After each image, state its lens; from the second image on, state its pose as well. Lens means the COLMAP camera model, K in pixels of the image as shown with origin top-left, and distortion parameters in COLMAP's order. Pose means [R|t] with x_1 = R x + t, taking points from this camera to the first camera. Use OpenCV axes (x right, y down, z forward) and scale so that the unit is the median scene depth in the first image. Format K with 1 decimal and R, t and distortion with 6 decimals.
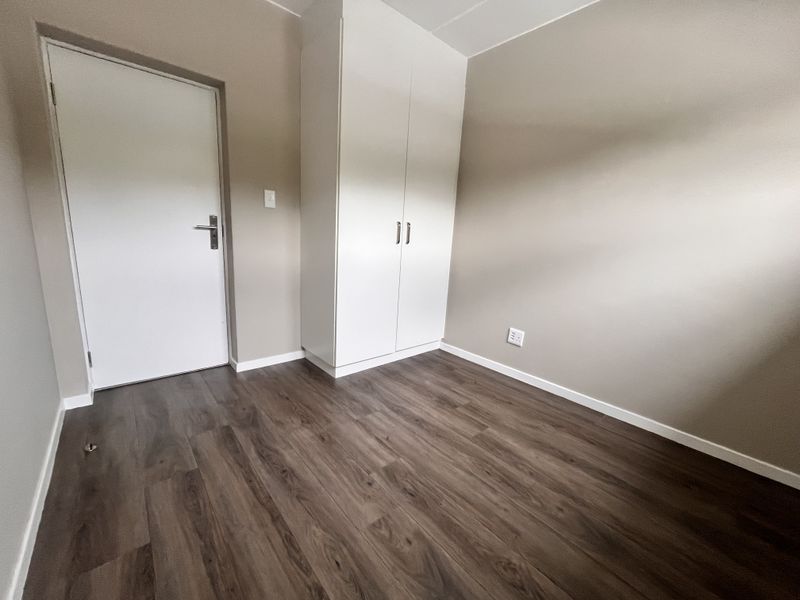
lens RADIAL K [[322.9, 0, 397.7], [0, 322.9, 299.9], [0, 0, 1]] dist [-0.003766, -0.000359]
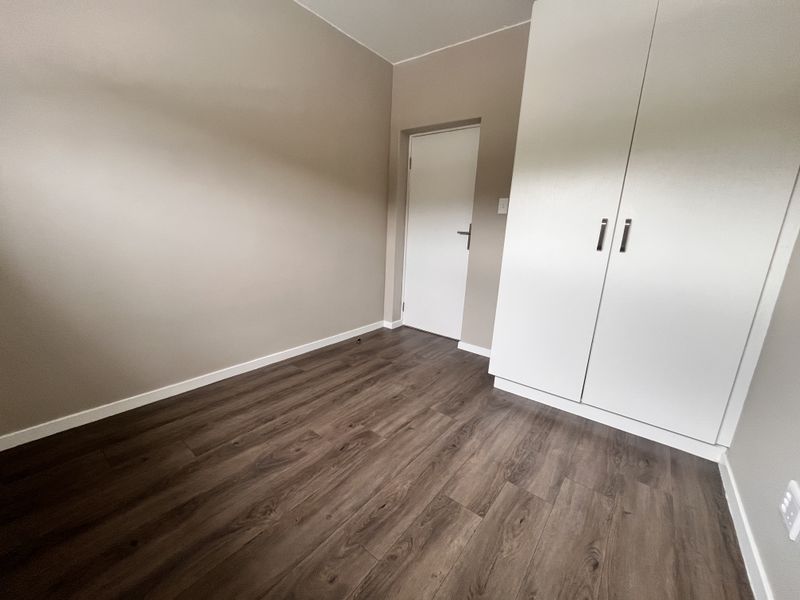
lens RADIAL K [[322.9, 0, 397.7], [0, 322.9, 299.9], [0, 0, 1]] dist [-0.003766, -0.000359]
pose [[0.187335, 0.174431, -0.966685, 0.833143], [-0.227916, 0.964970, 0.129953, -0.085320], [0.955489, 0.195978, 0.220528, 0.616084]]
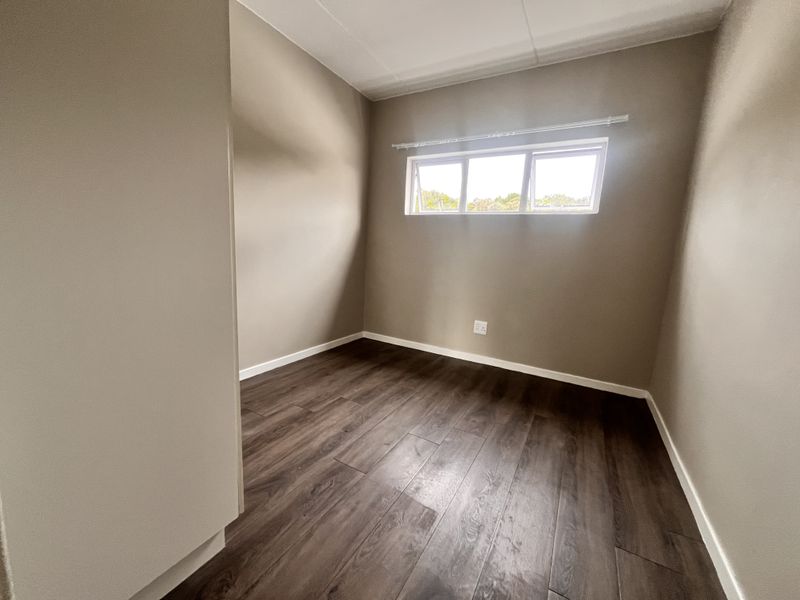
lens RADIAL K [[322.9, 0, 397.7], [0, 322.9, 299.9], [0, 0, 1]] dist [-0.003766, -0.000359]
pose [[-0.319763, -0.220943, 0.921377, -0.807375], [0.118754, 0.955419, 0.270320, -0.242426], [-0.940026, 0.195856, -0.279270, 1.094360]]
